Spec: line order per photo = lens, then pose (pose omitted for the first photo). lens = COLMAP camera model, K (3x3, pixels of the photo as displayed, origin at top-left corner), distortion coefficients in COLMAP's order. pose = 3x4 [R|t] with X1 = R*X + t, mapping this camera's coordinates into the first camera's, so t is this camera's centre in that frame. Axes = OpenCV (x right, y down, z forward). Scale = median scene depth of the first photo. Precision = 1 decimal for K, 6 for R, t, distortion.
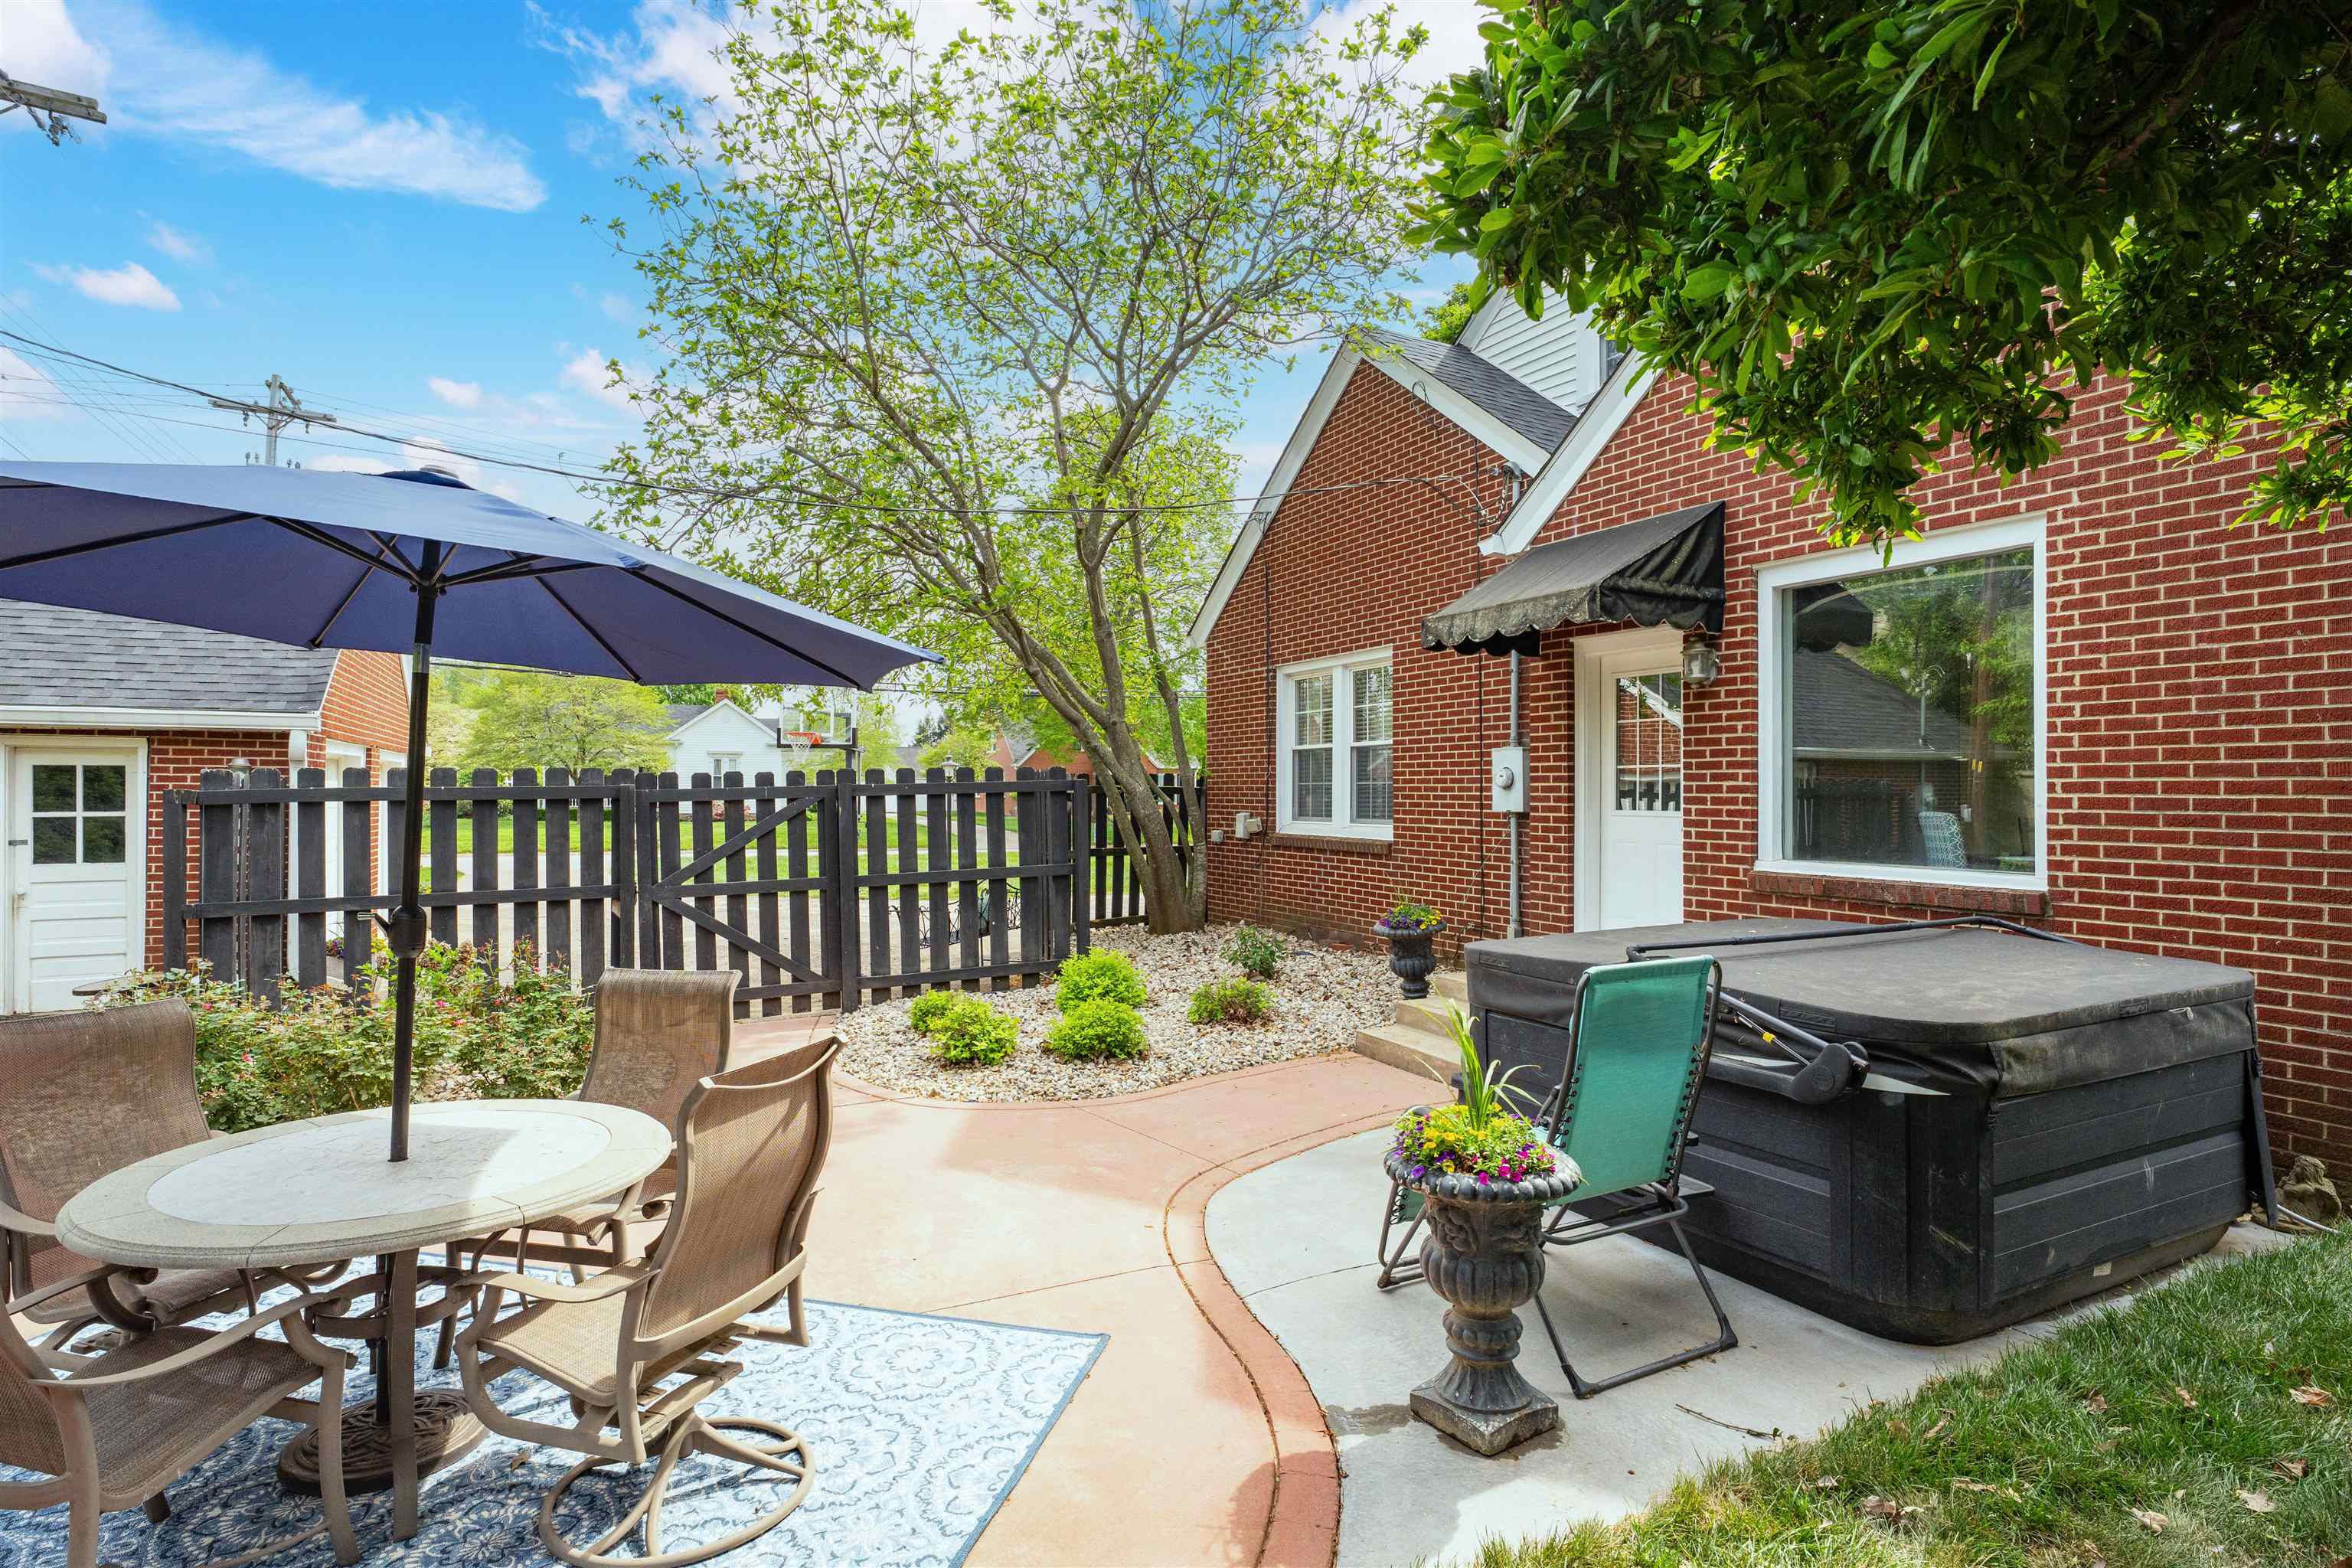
lens RADIAL K [[1153.9, 0, 1179.1], [0, 1153.9, 798.0], [0, 0, 1]] dist [-0.016153, 0.000154]
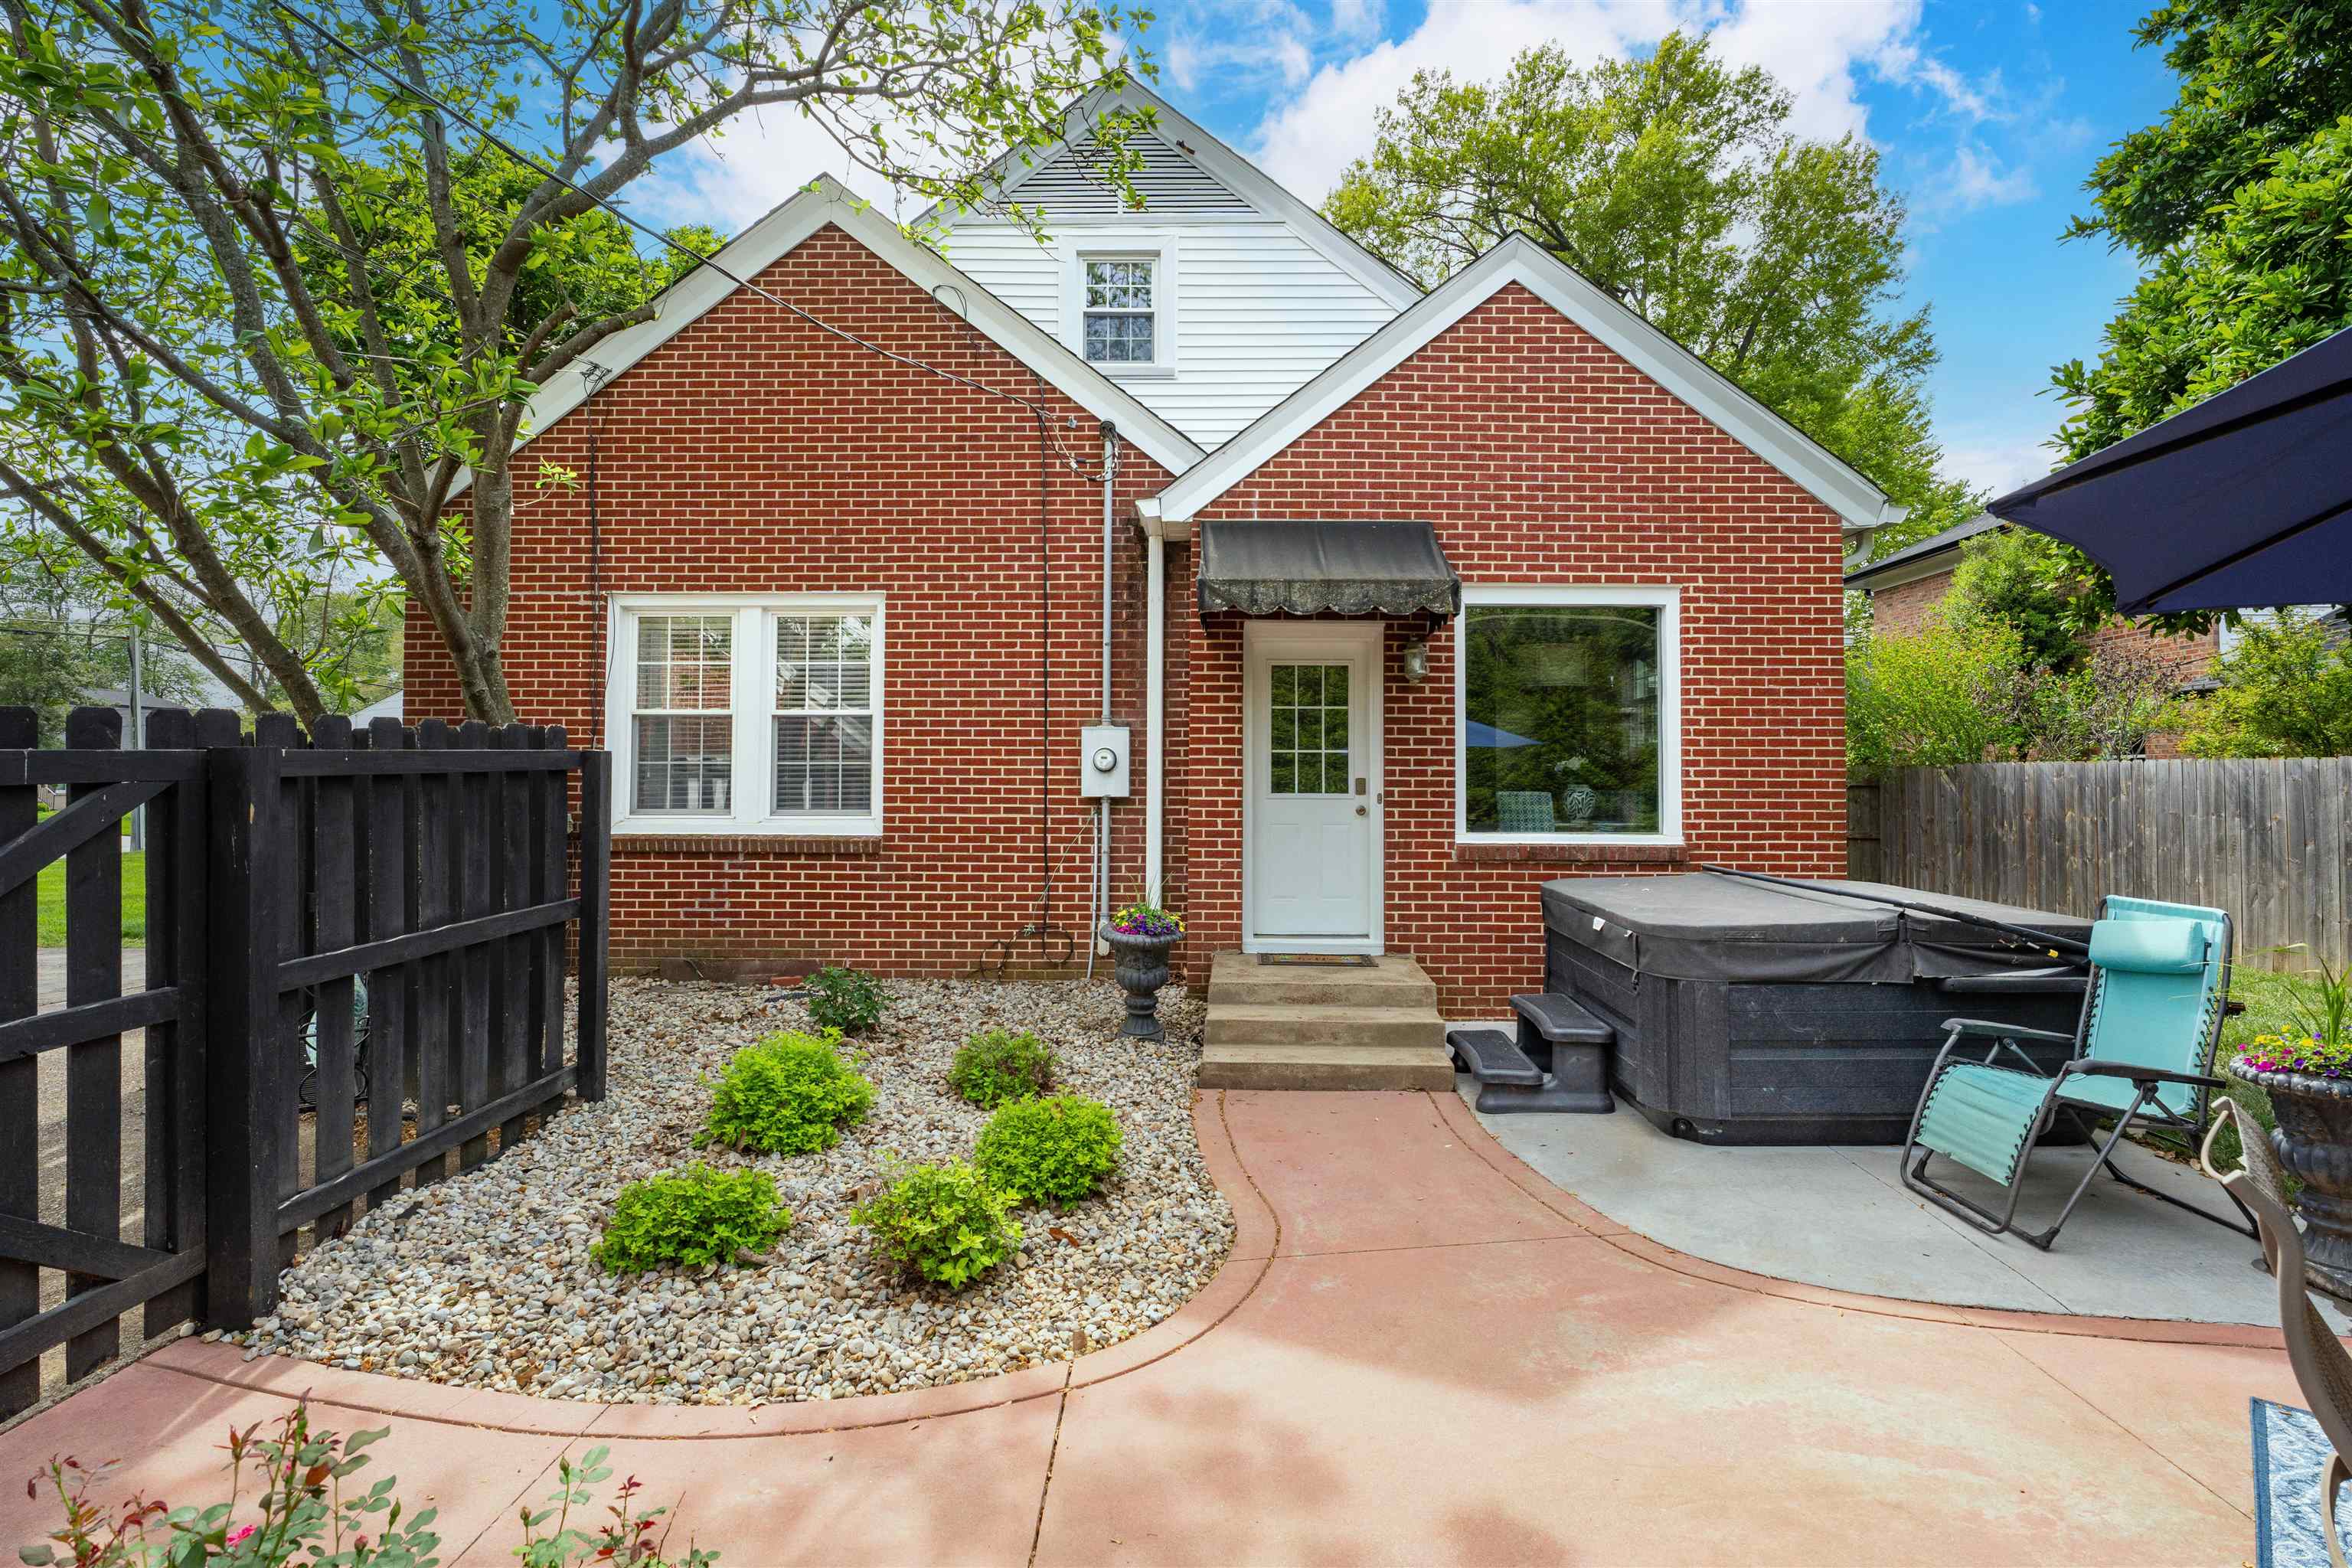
lens RADIAL K [[1119.1, 0, 1177.8], [0, 1119.1, 767.6], [0, 0, 1]] dist [-0.008831, 0.000649]
pose [[0.470062, 0.009338, 0.882584, -0.628113], [0.002084, 0.999930, -0.011689, -0.001056], [-0.882631, 0.007334, 0.470009, 0.697385]]
